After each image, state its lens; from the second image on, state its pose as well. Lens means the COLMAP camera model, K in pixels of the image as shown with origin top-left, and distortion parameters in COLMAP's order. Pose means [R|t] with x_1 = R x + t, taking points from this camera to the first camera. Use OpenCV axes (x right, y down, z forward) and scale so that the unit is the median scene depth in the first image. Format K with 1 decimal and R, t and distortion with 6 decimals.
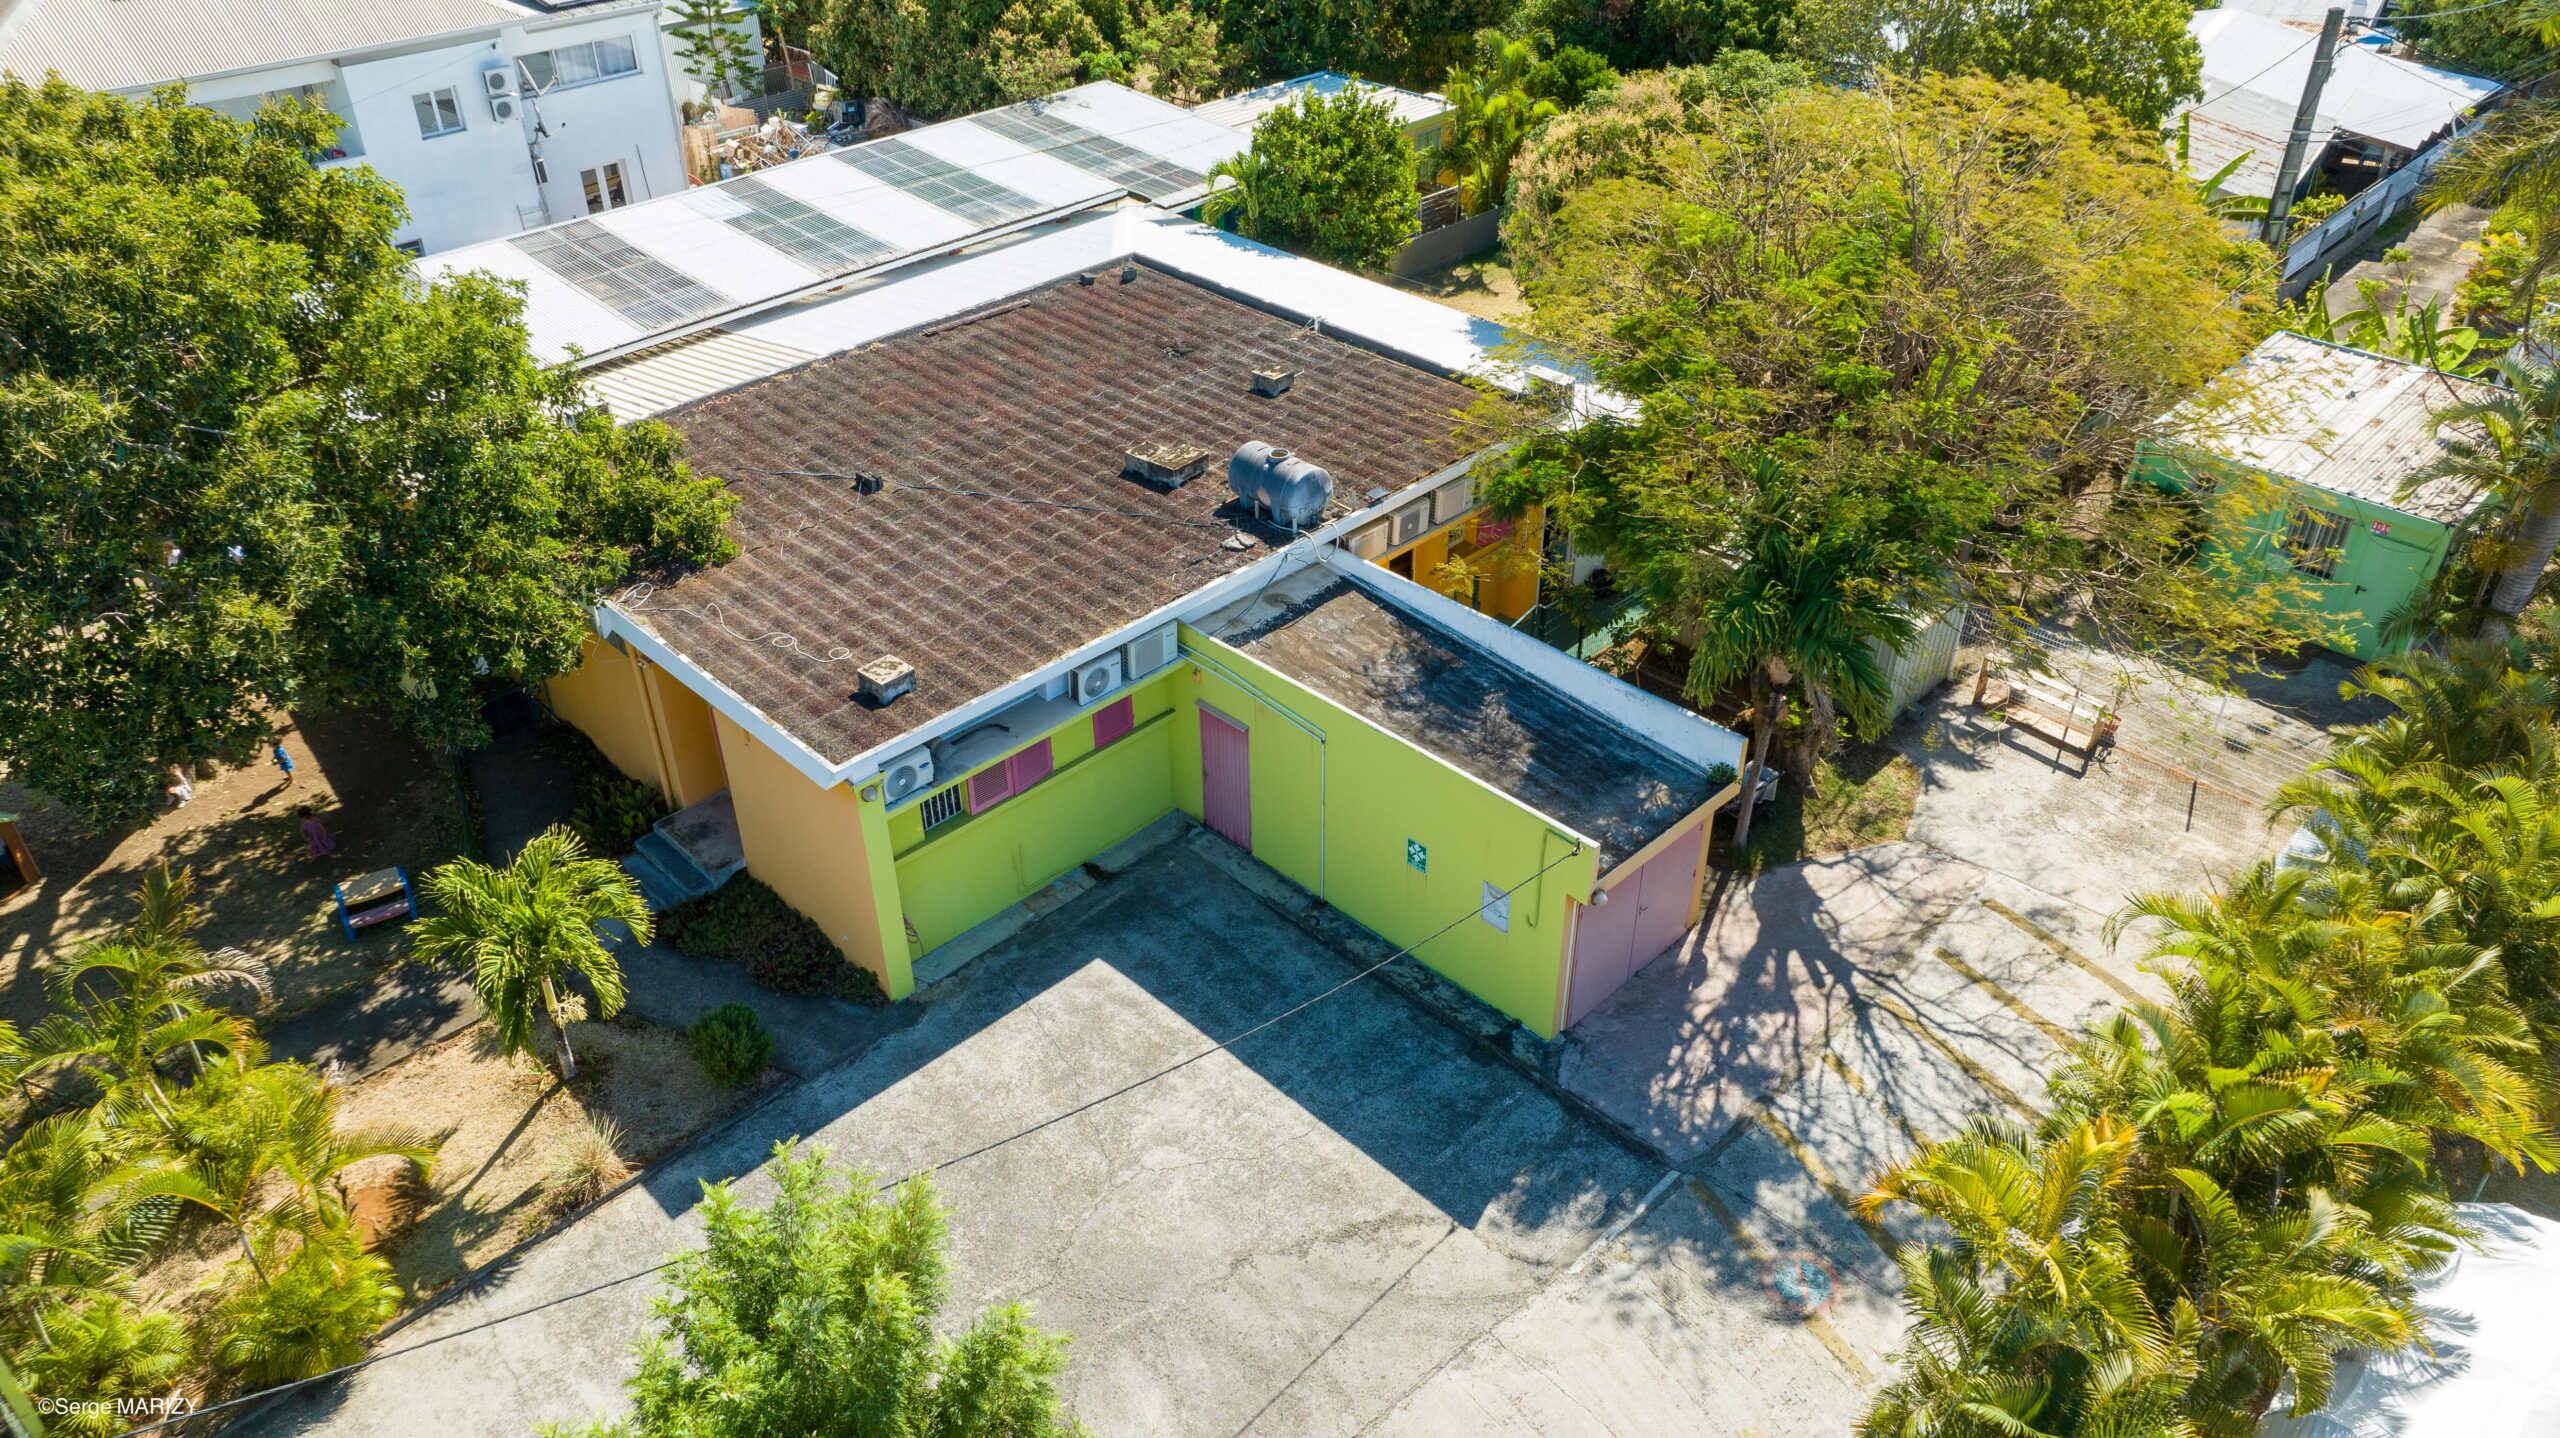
lens RADIAL K [[1789.7, 0, 1250.7], [0, 1789.7, 753.2], [0, 0, 1]] dist [-0.001616, -0.038612]
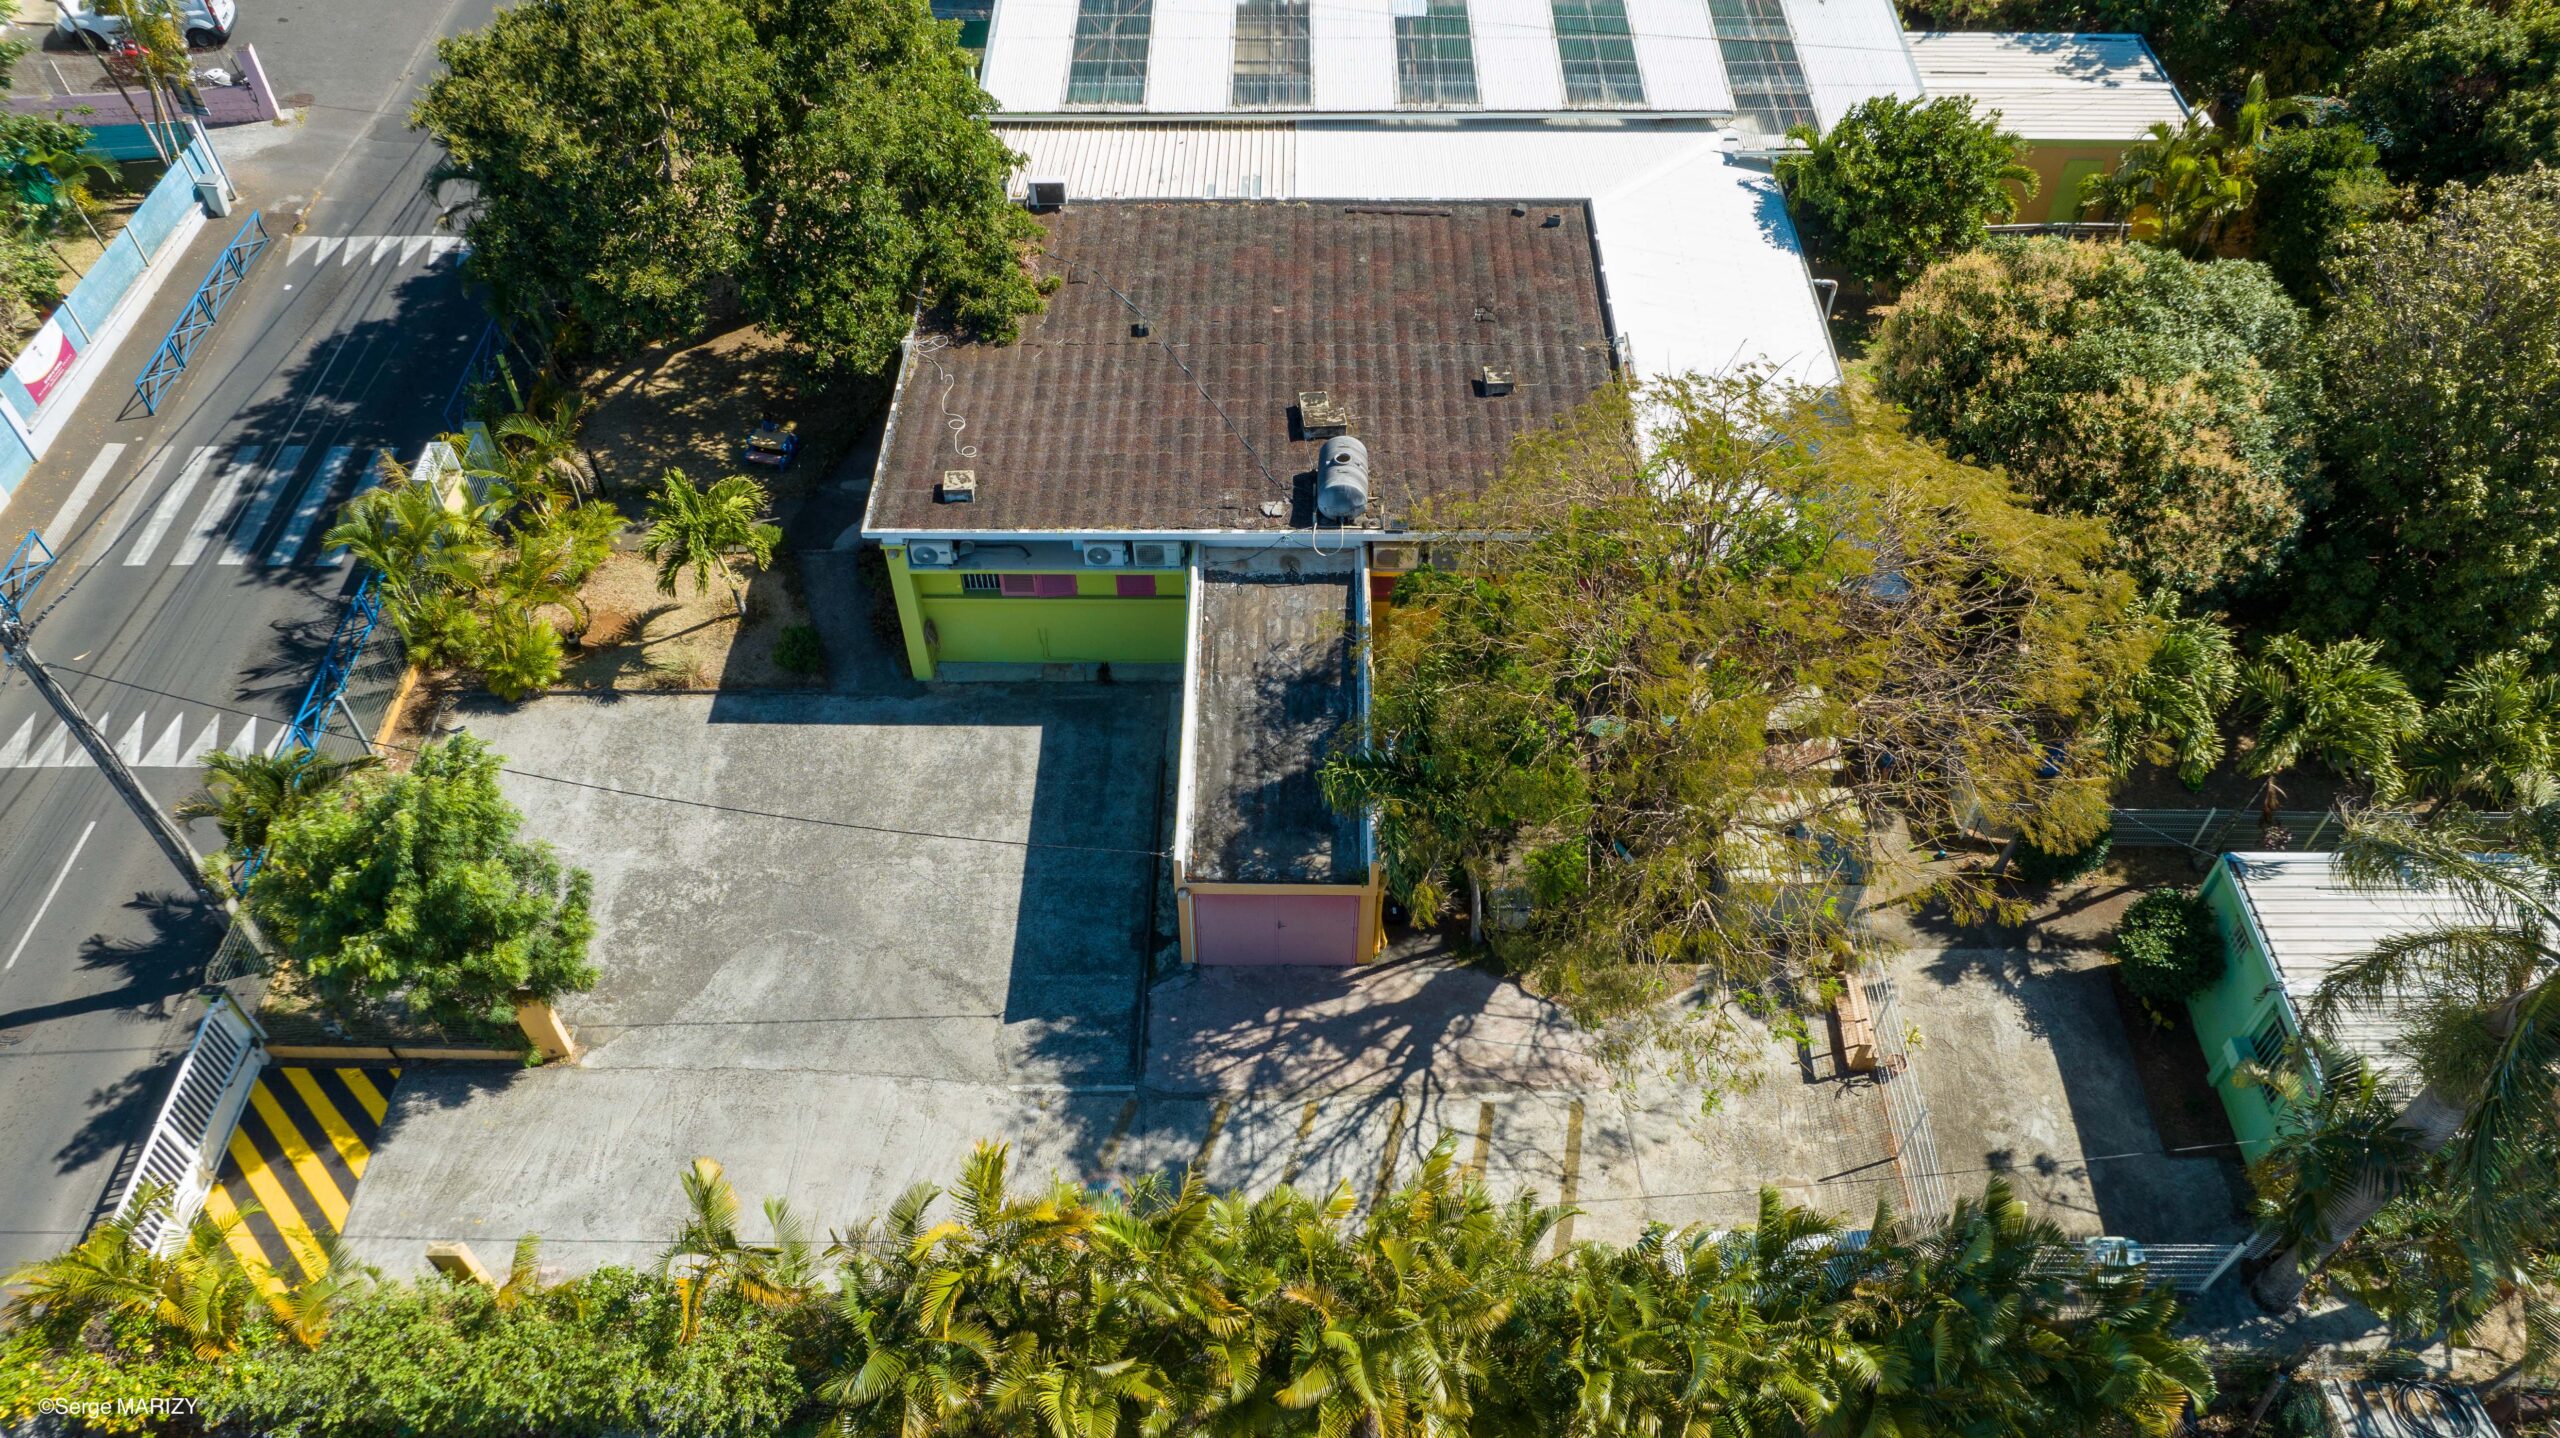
lens RADIAL K [[1789.7, 0, 1250.7], [0, 1789.7, 753.2], [0, 0, 1]] dist [-0.001616, -0.038612]
pose [[0.702628, 0.541957, -0.461082, 0.566275], [-0.407730, 0.837709, 0.363319, -0.366872], [0.583156, -0.067281, 0.809569, -0.033898]]
